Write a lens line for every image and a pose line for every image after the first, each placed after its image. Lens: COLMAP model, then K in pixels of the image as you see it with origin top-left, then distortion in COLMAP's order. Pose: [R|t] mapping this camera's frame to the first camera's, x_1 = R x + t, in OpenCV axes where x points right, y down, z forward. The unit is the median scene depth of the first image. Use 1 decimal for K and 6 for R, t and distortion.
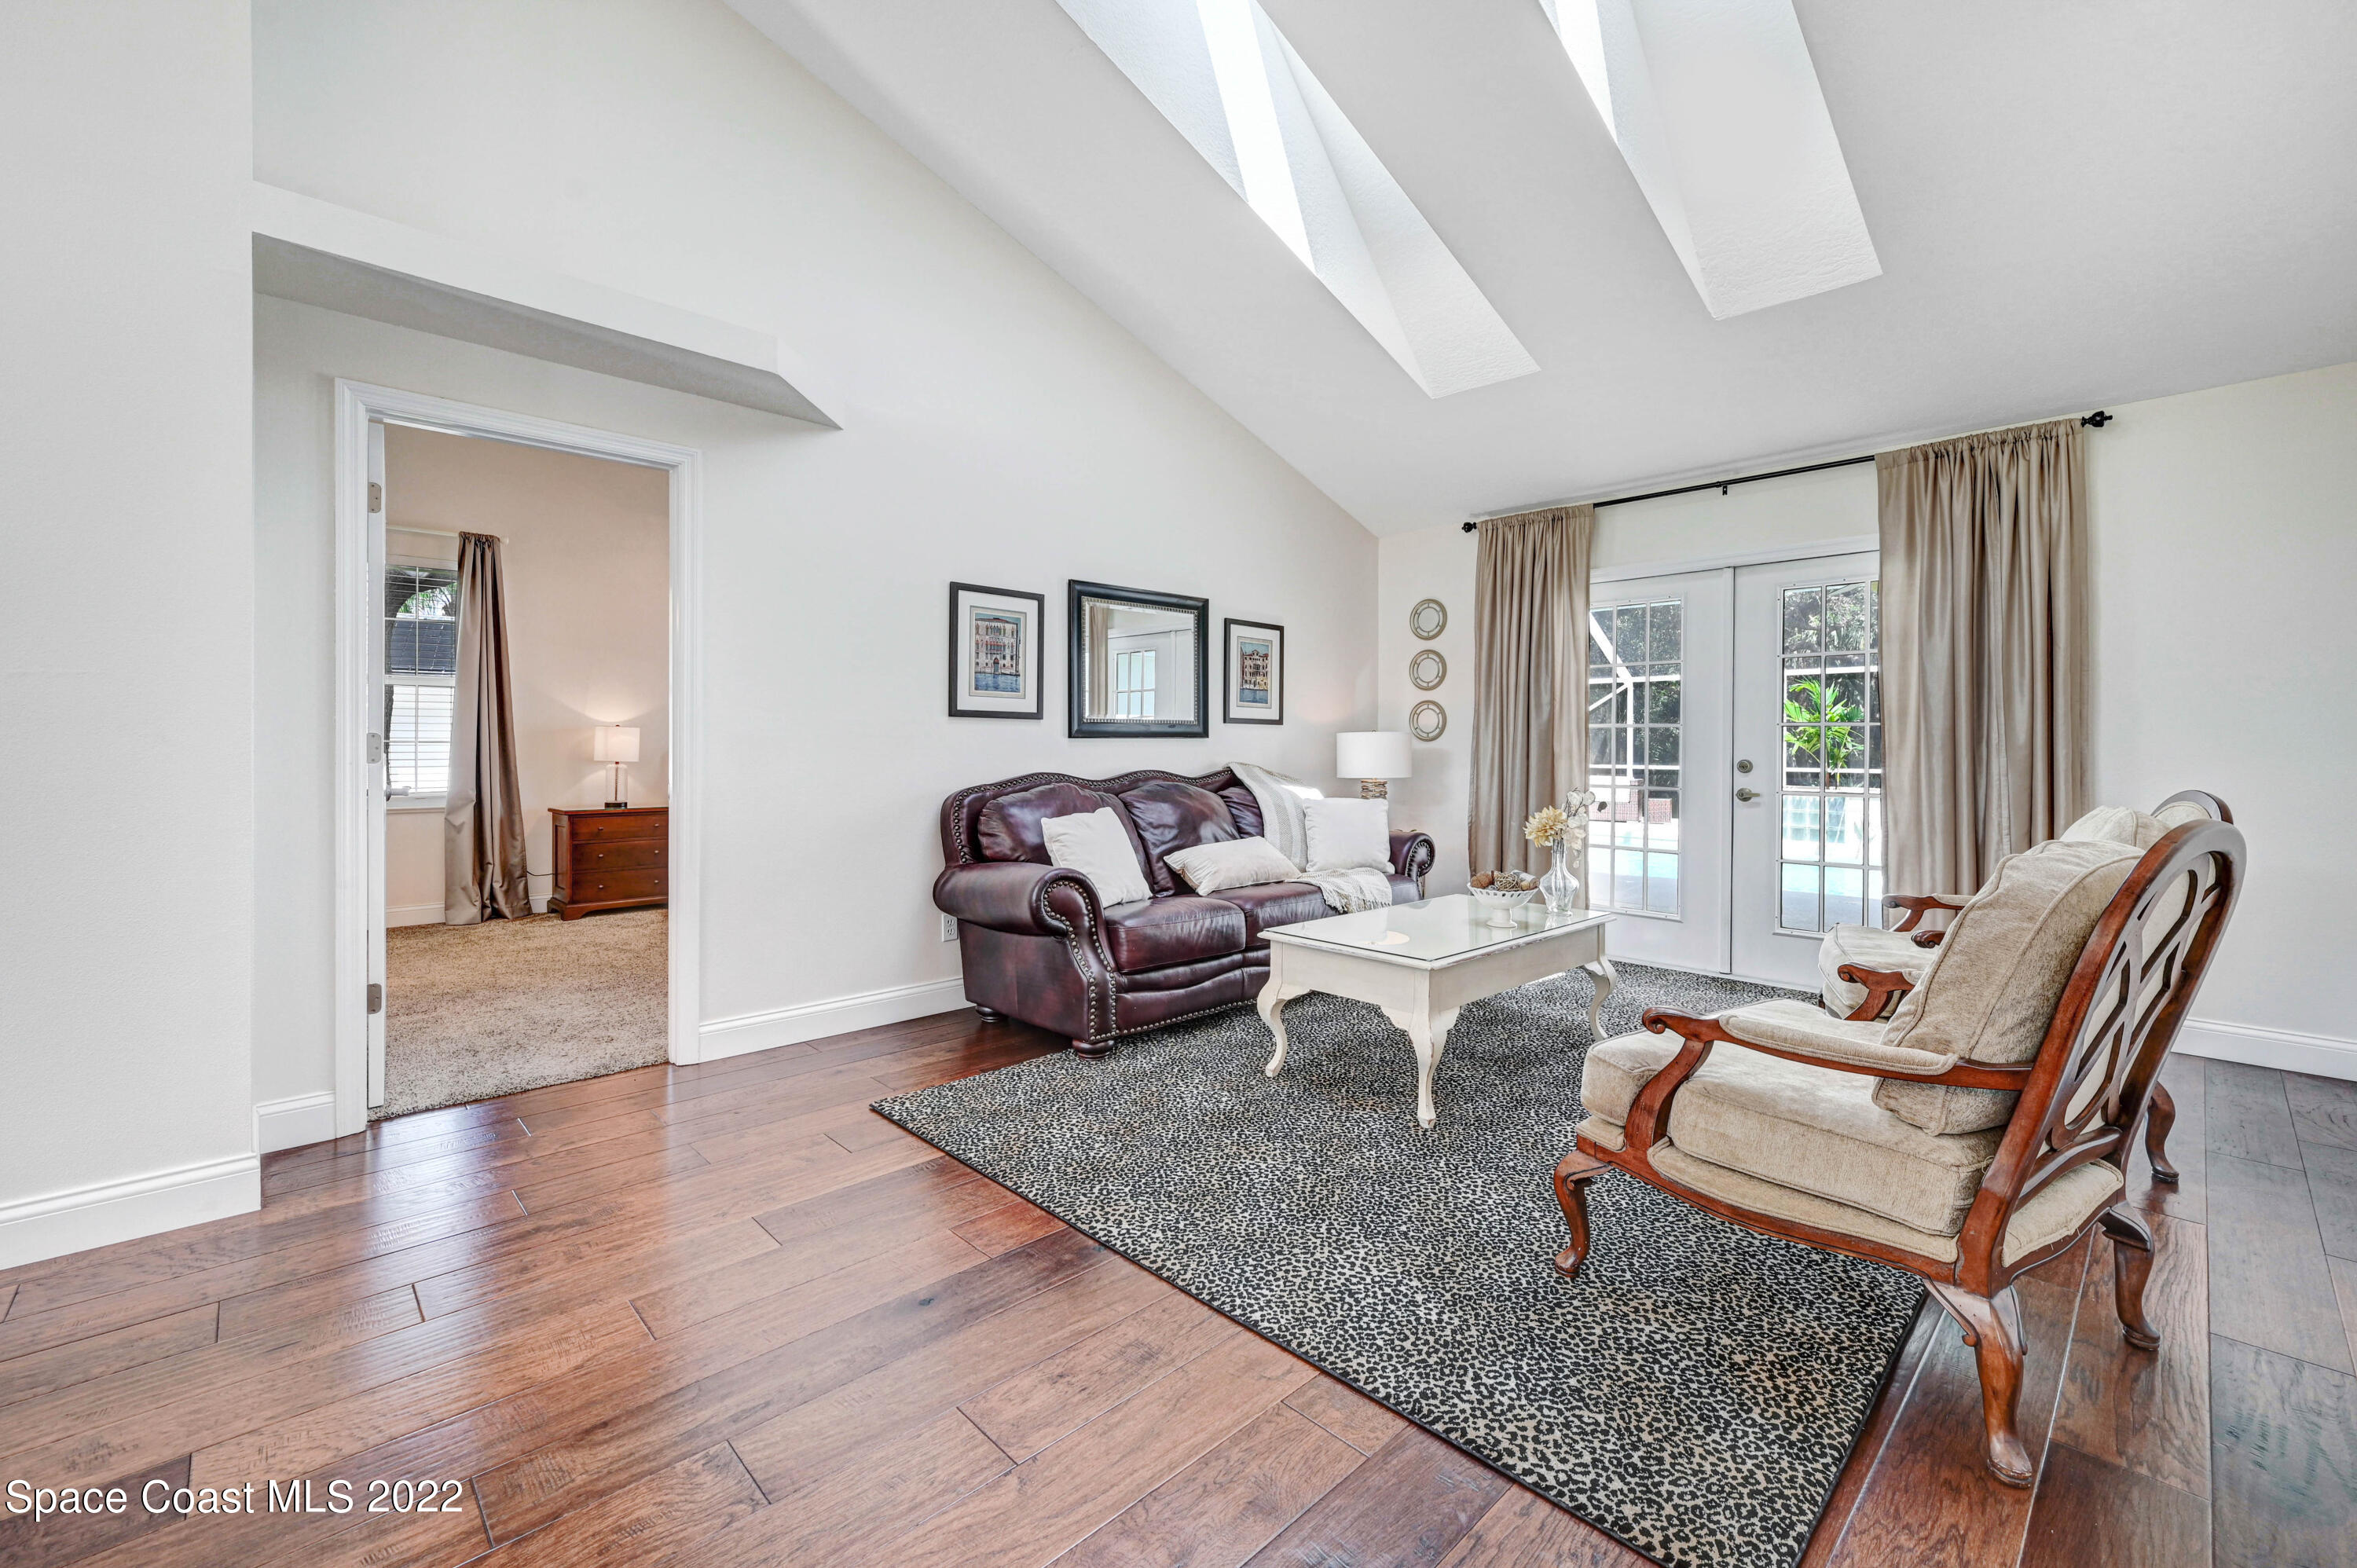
lens RADIAL K [[941.4, 0, 1161.1], [0, 941.4, 775.0], [0, 0, 1]] dist [-0.004615, 0.001142]
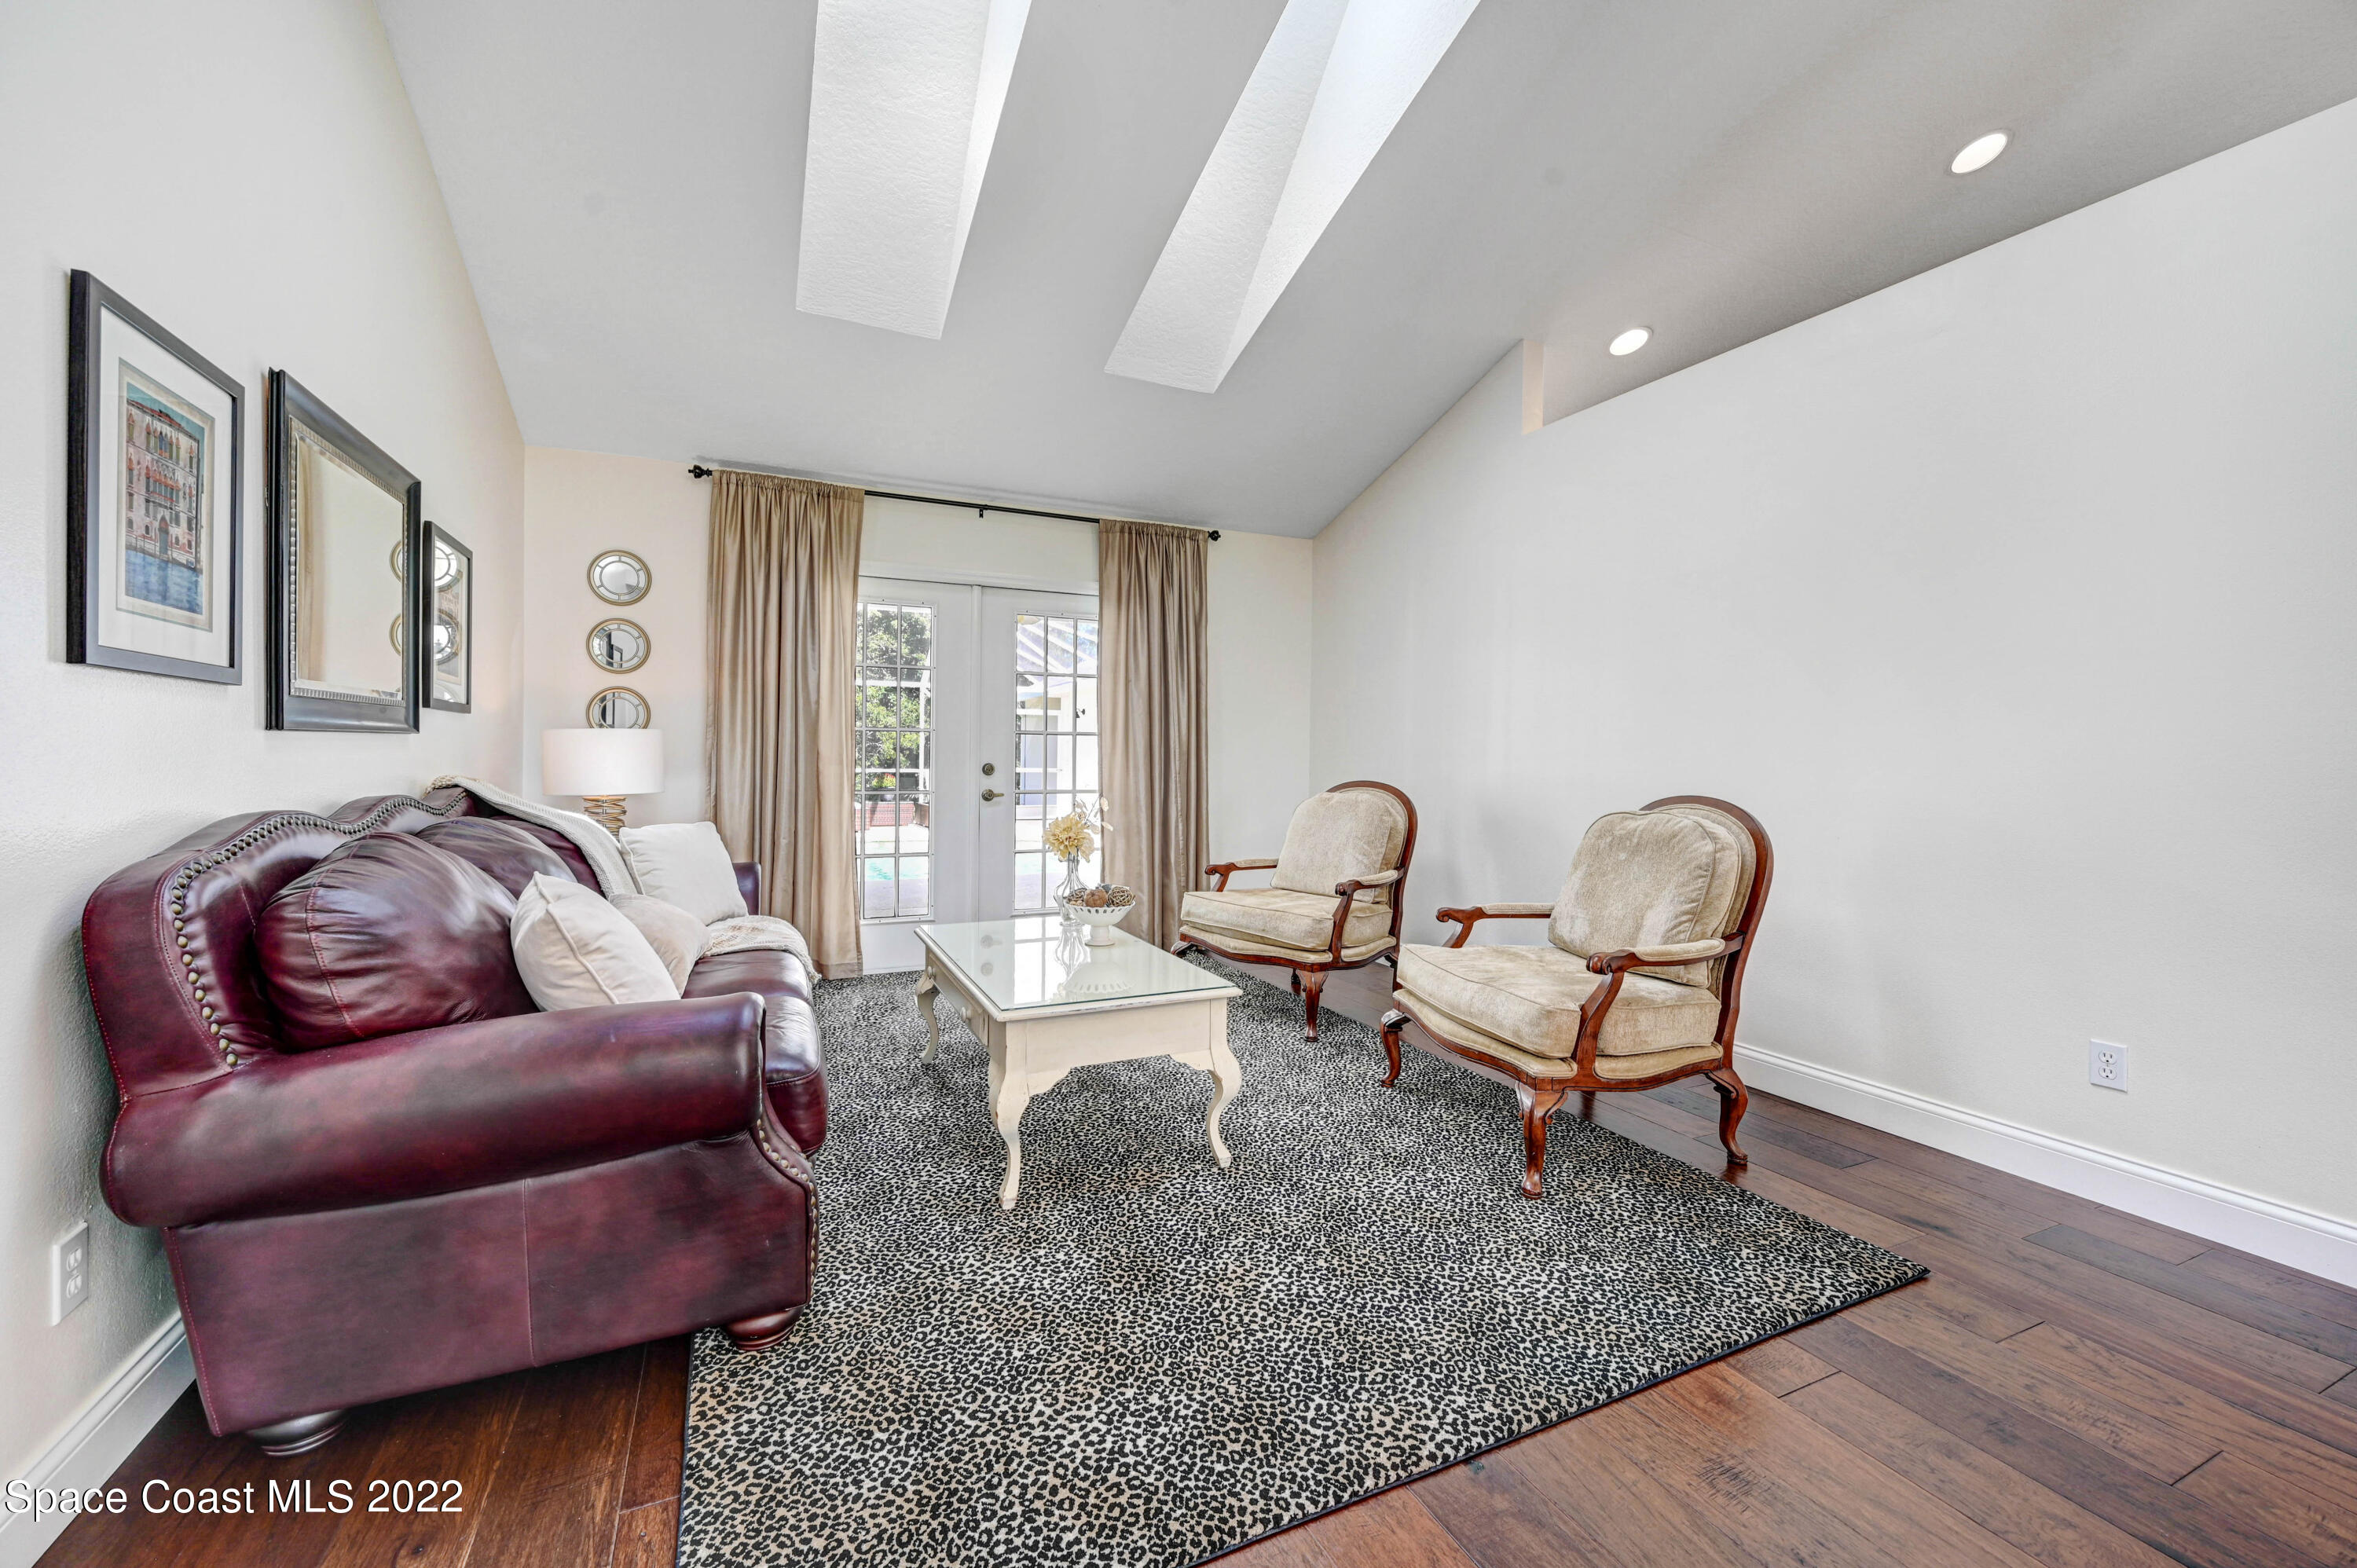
lens RADIAL K [[941.4, 0, 1200.1], [0, 941.4, 772.7], [0, 0, 1]] dist [-0.004615, 0.001142]
pose [[0.326905, -0.019630, 0.944853, -0.385208], [0.019329, 0.999714, 0.014082, -0.017621], [-0.944860, 0.013659, 0.327191, 0.462971]]
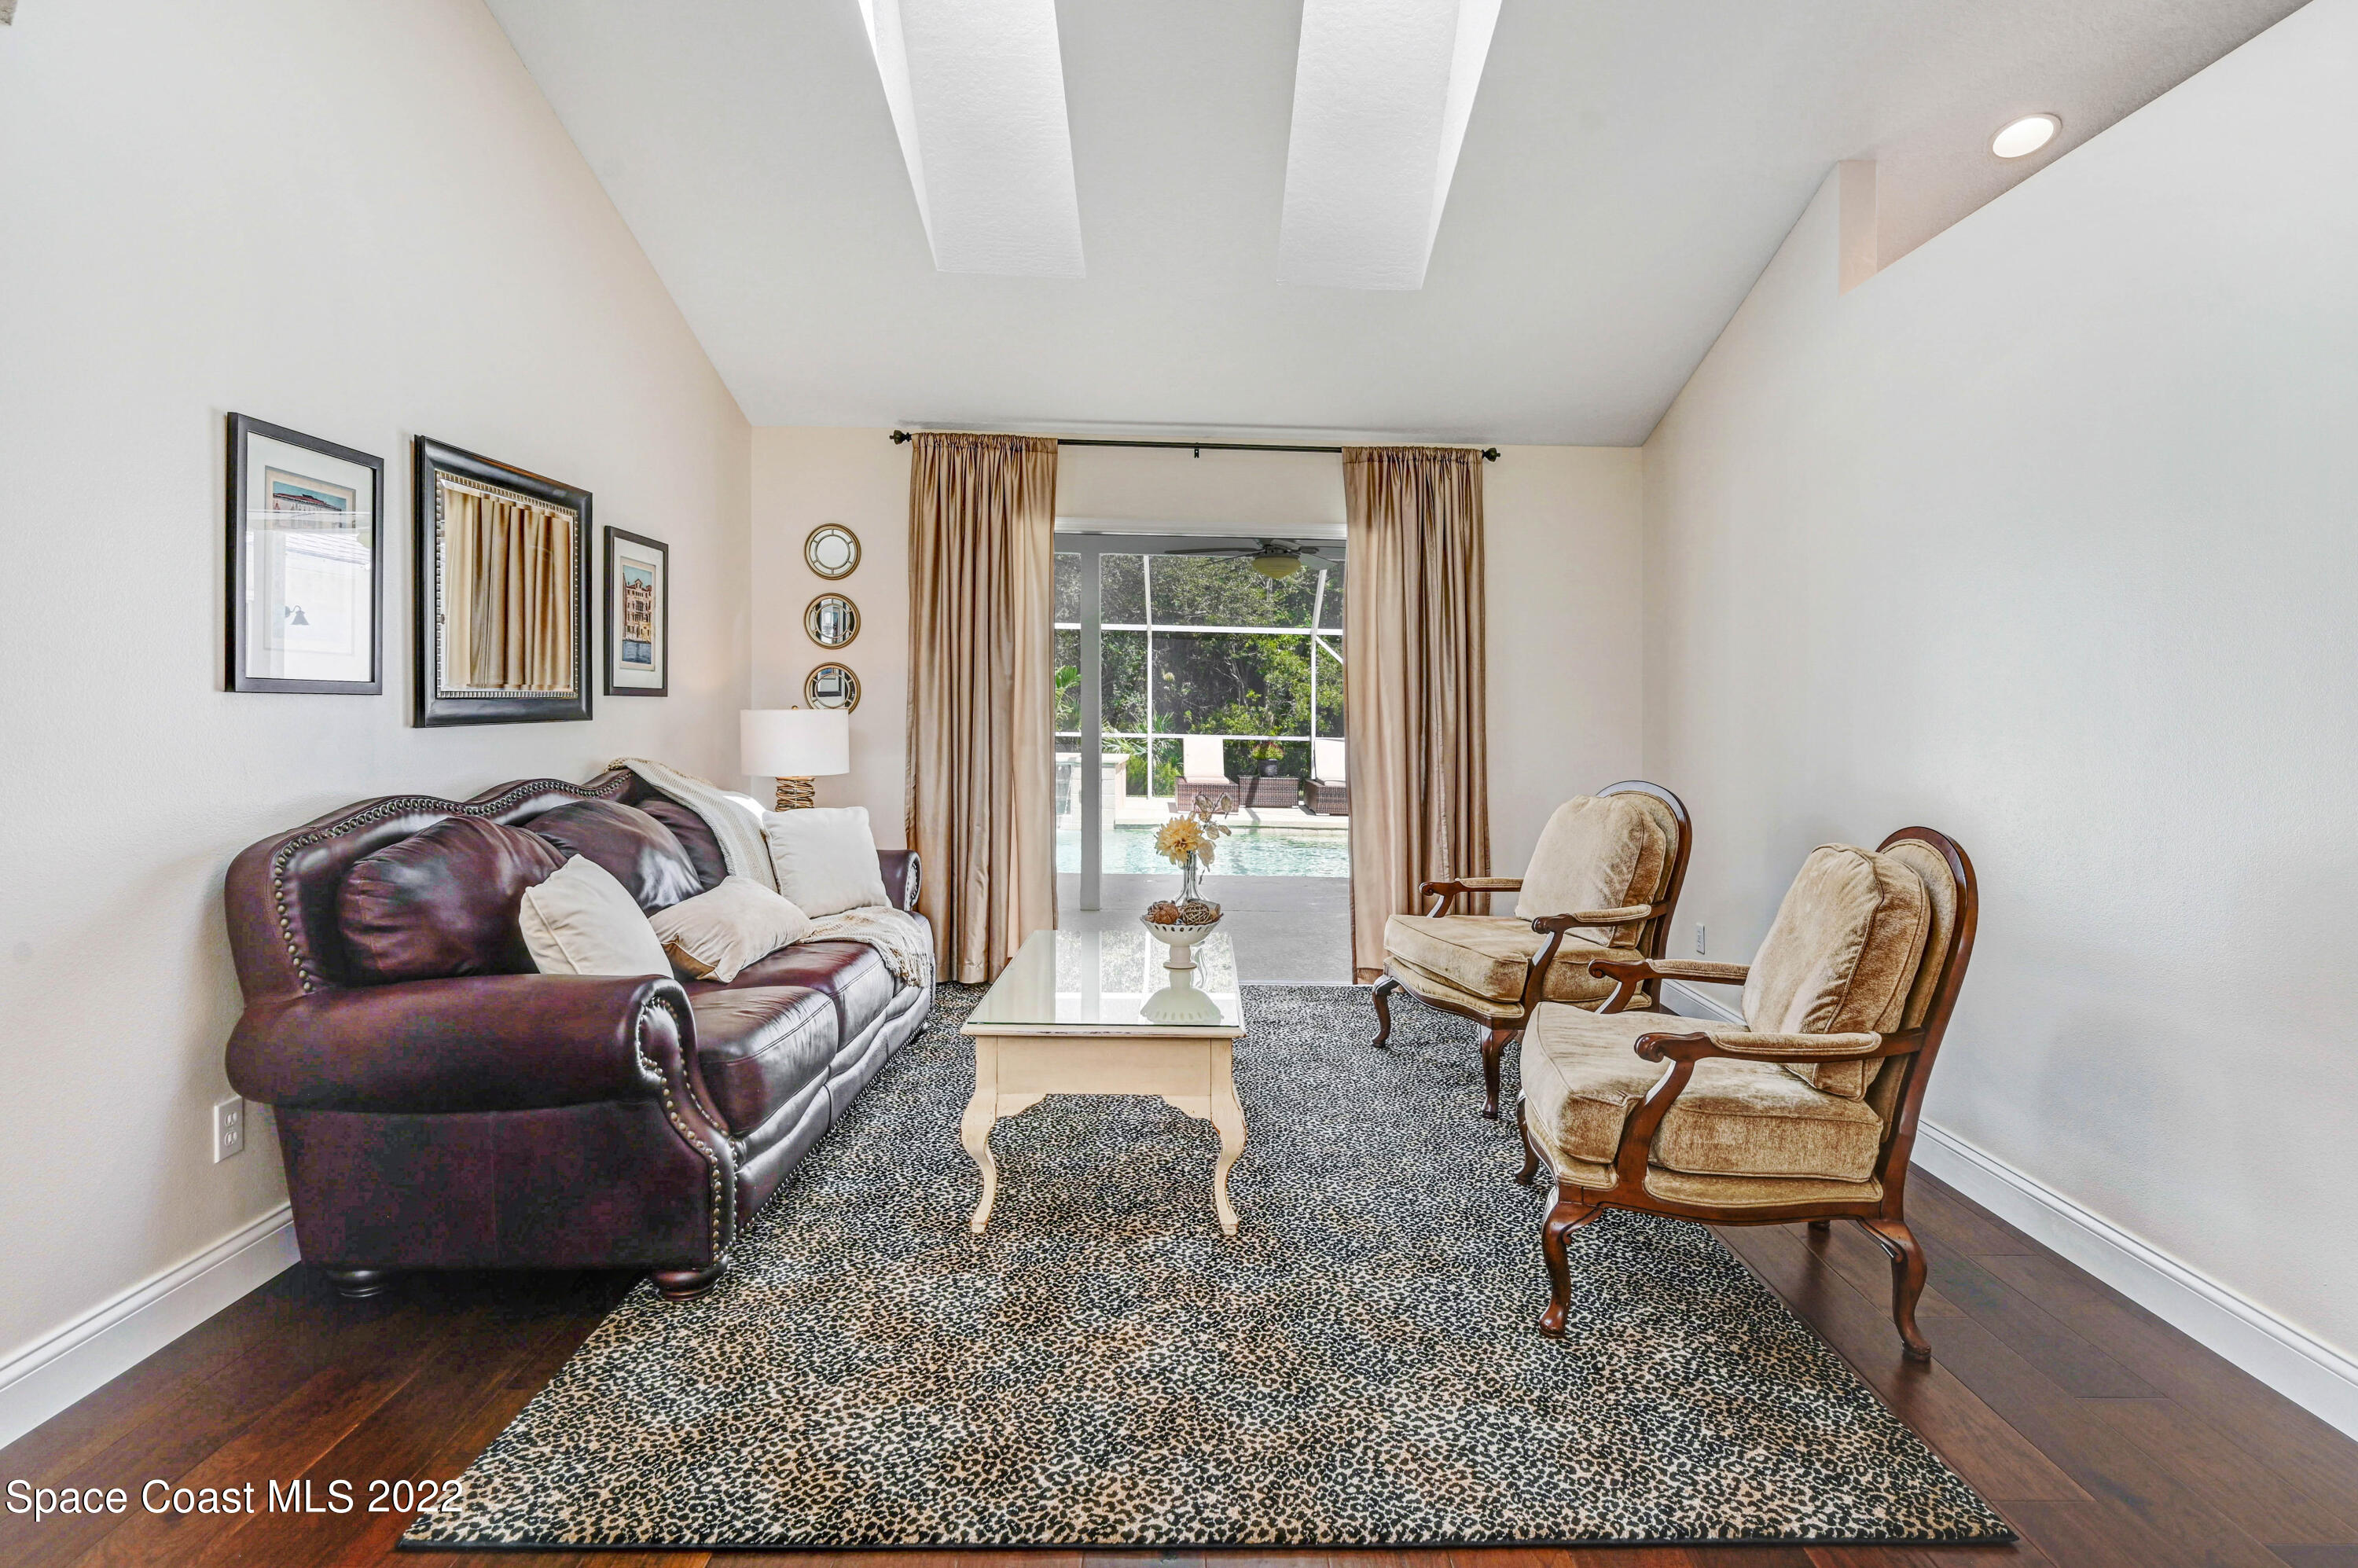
lens RADIAL K [[1255.4, 0, 1201.6], [0, 1255.4, 731.6], [0, 0, 1]] dist [0.001340, -0.002880]
pose [[0.678771, -0.006381, 0.734322, -0.333852], [0.007837, 0.999968, 0.001446, -0.035870], [-0.734308, 0.004774, 0.678800, 0.186237]]
